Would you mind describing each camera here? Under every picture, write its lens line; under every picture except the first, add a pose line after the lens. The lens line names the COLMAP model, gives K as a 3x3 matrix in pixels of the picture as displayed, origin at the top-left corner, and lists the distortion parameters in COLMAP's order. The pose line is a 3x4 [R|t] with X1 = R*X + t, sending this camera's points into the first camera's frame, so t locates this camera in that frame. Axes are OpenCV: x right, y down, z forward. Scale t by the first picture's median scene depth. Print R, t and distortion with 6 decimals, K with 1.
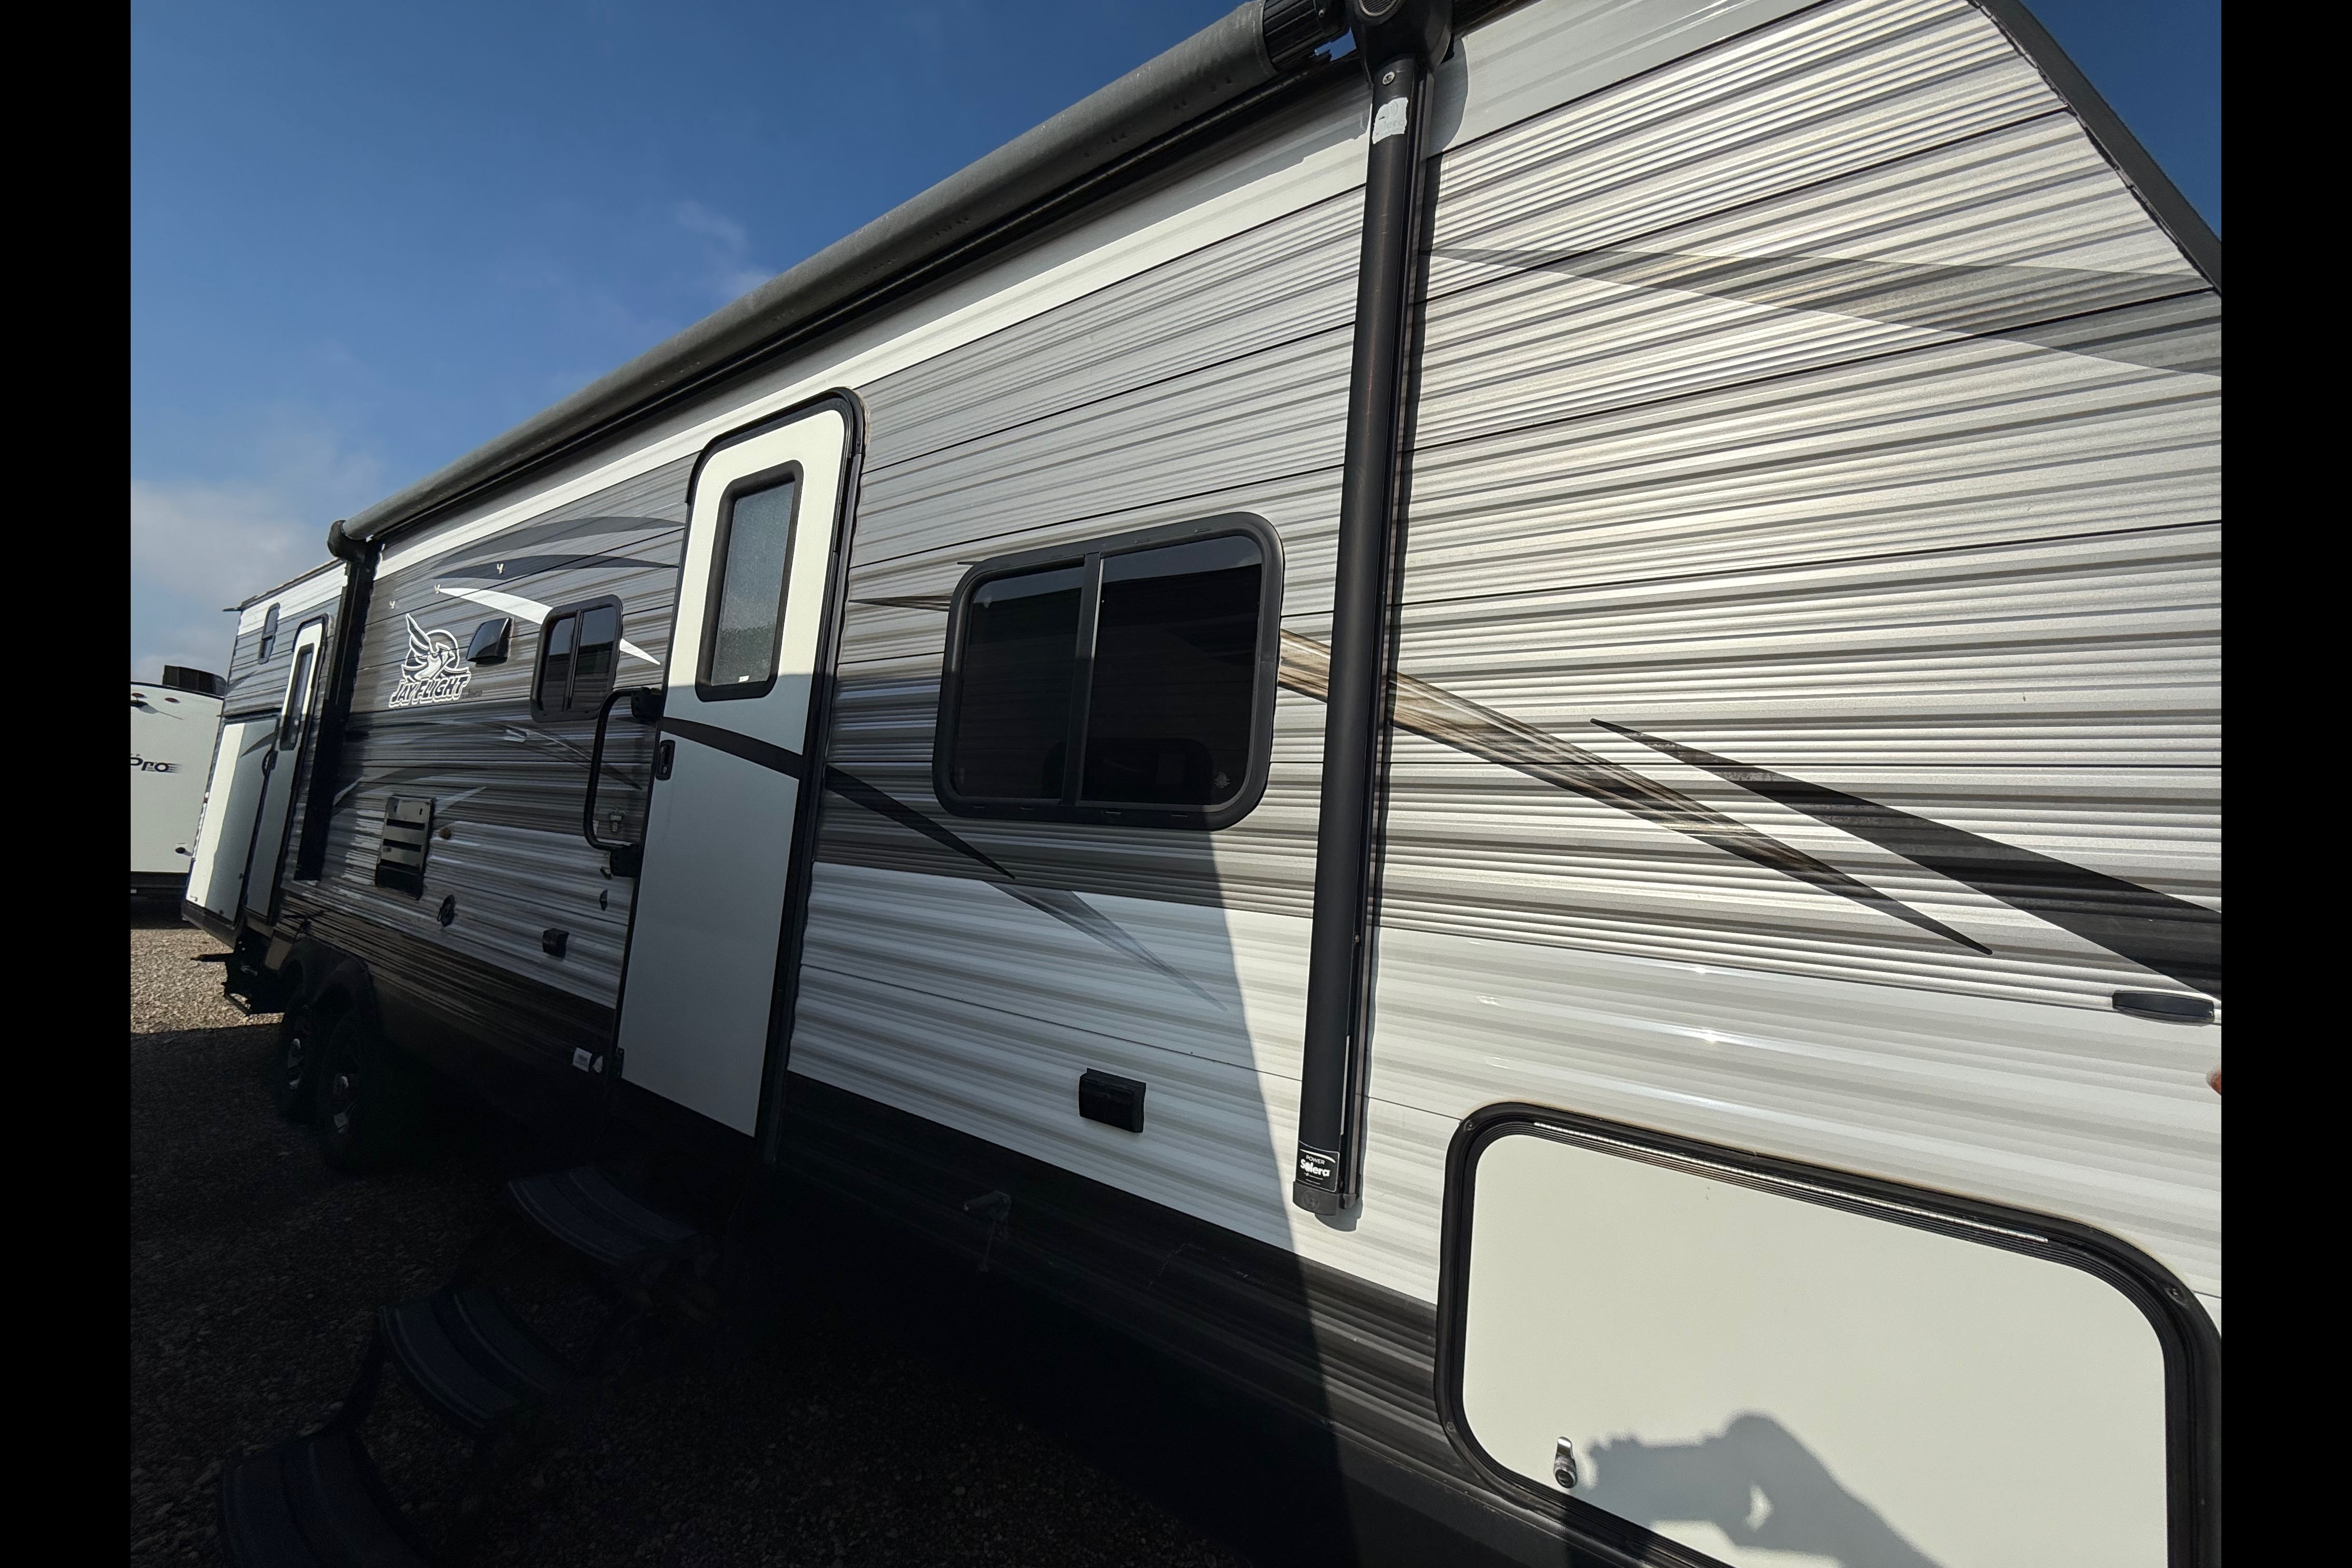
lens RADIAL K [[826.7, 0, 1174.7], [0, 826.7, 778.3], [0, 0, 1]] dist [0.001082, 0.000027]
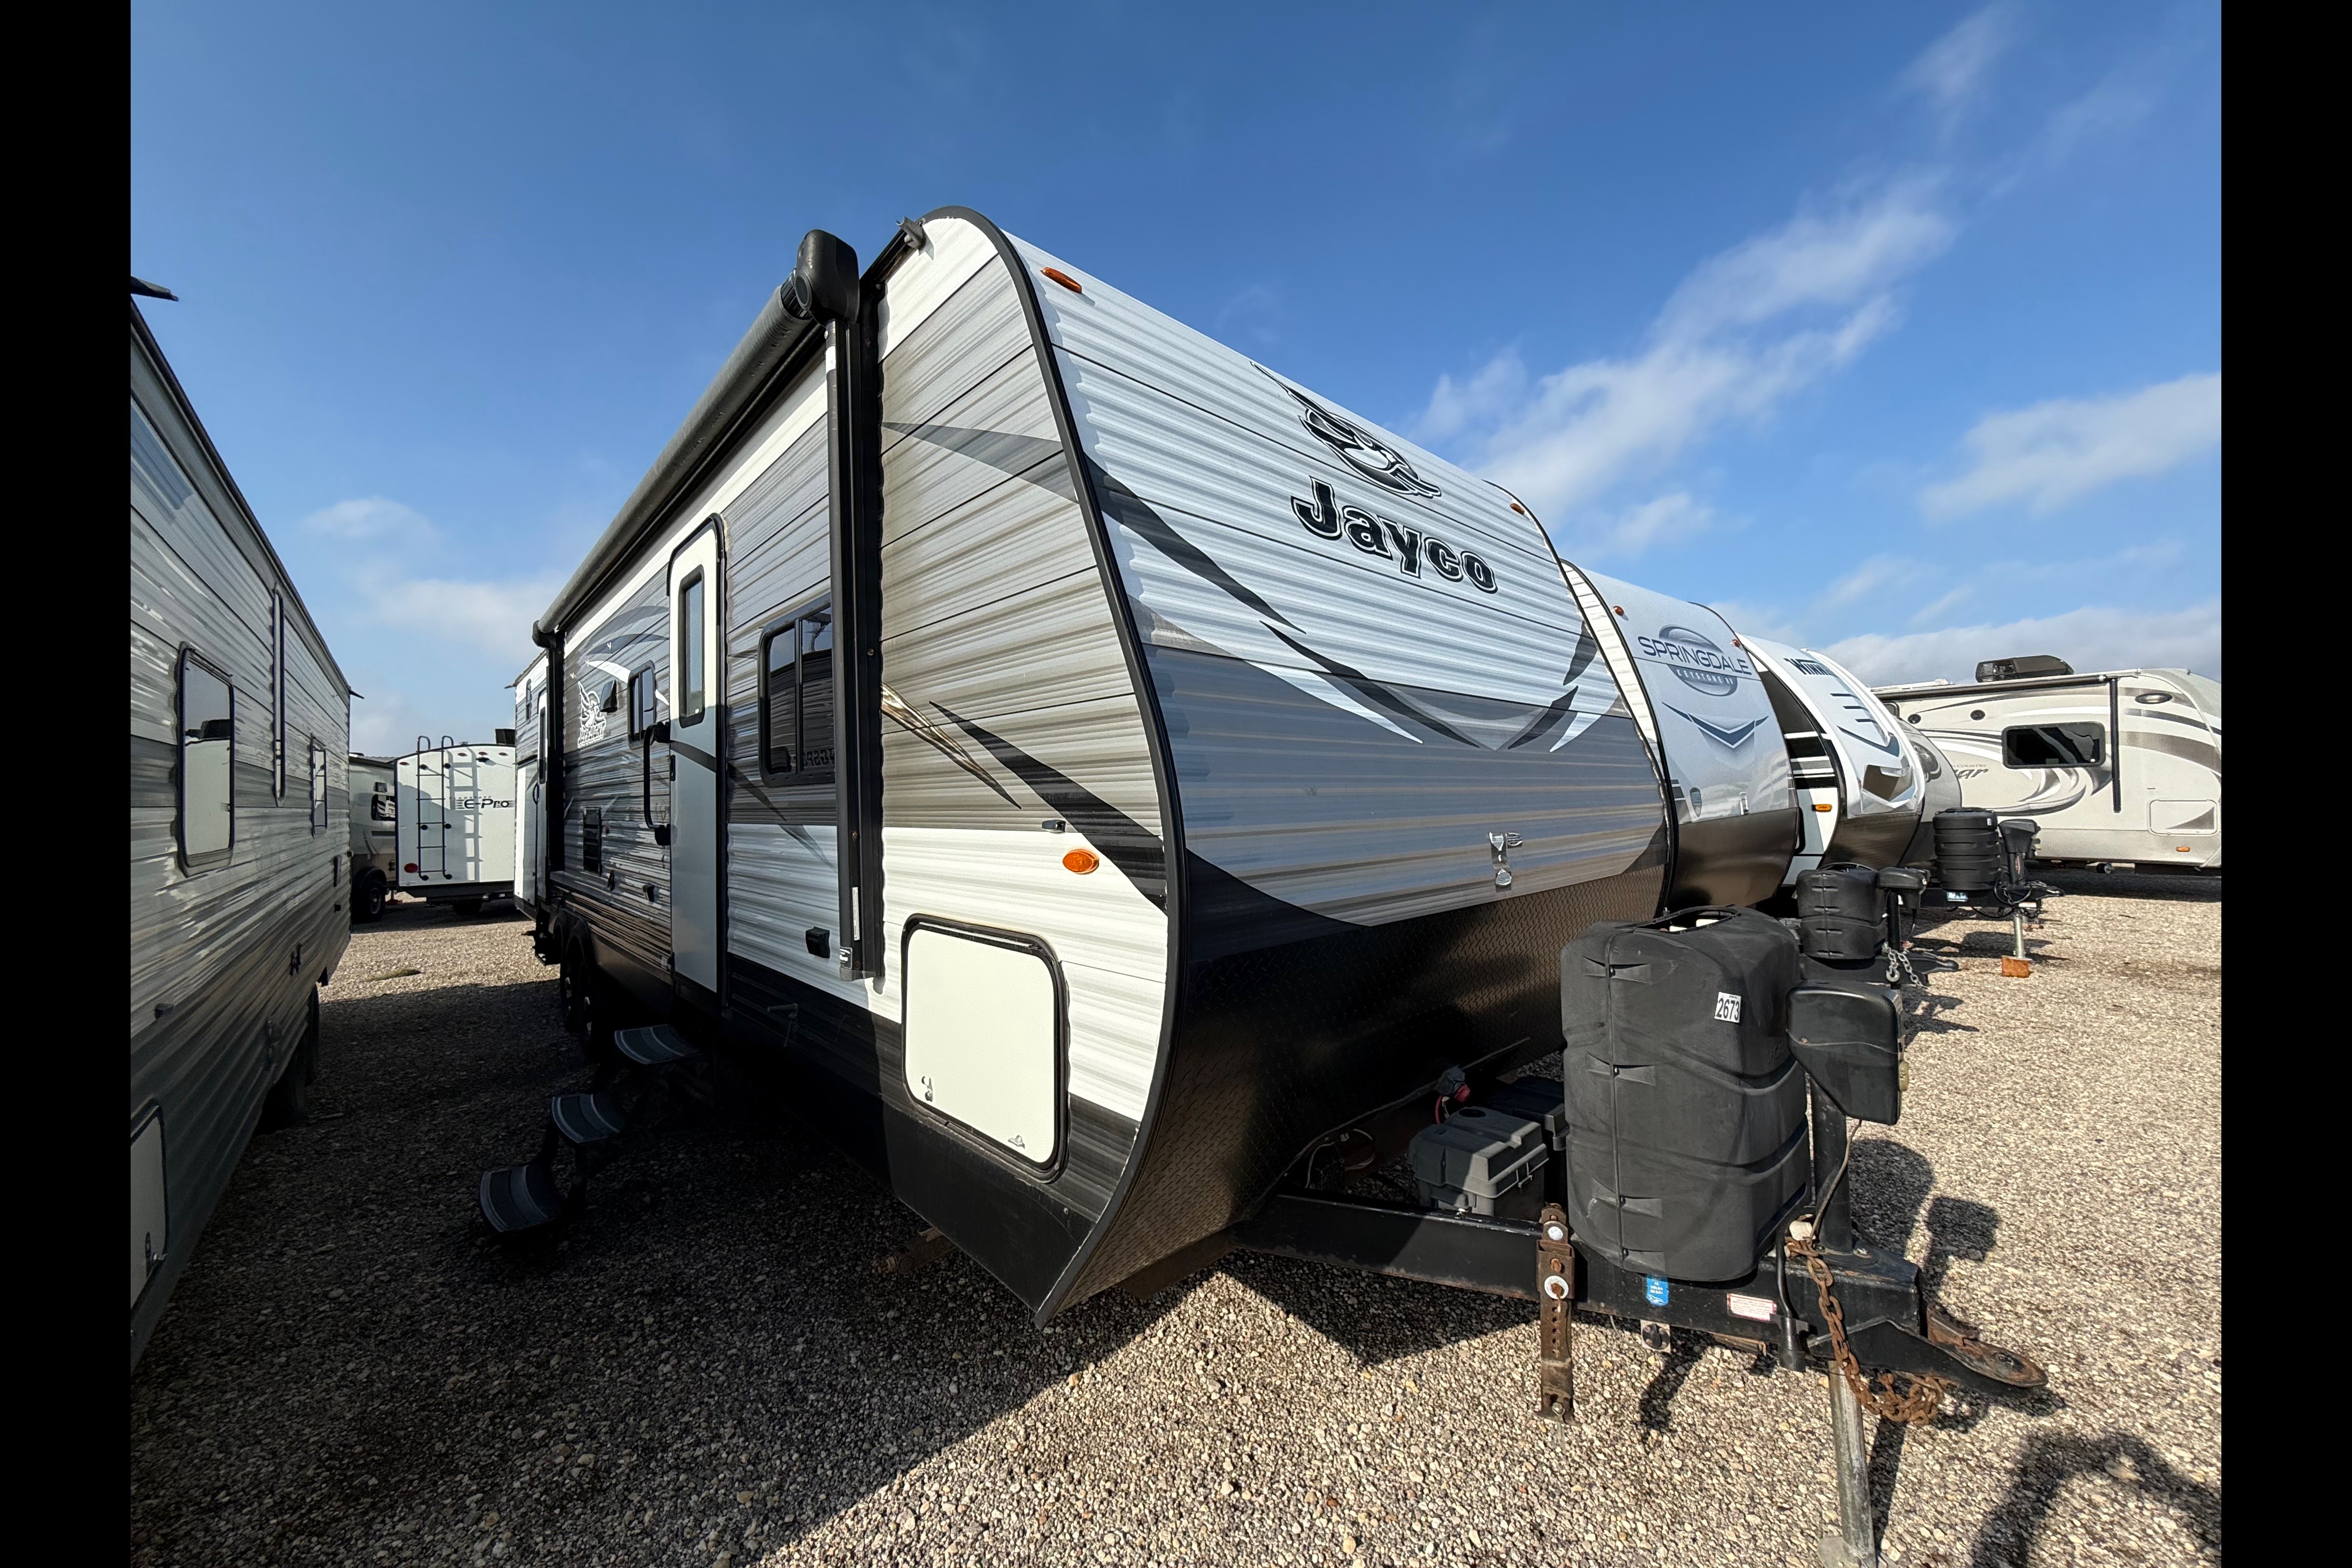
lens RADIAL K [[826.7, 0, 1179.9], [0, 826.7, 792.2], [0, 0, 1]] dist [0.001082, 0.000027]
pose [[0.969320, -0.093892, -0.227161, 0.715105], [0.109819, 0.992229, 0.058491, 0.039714], [0.219904, -0.081643, 0.972099, -0.324120]]
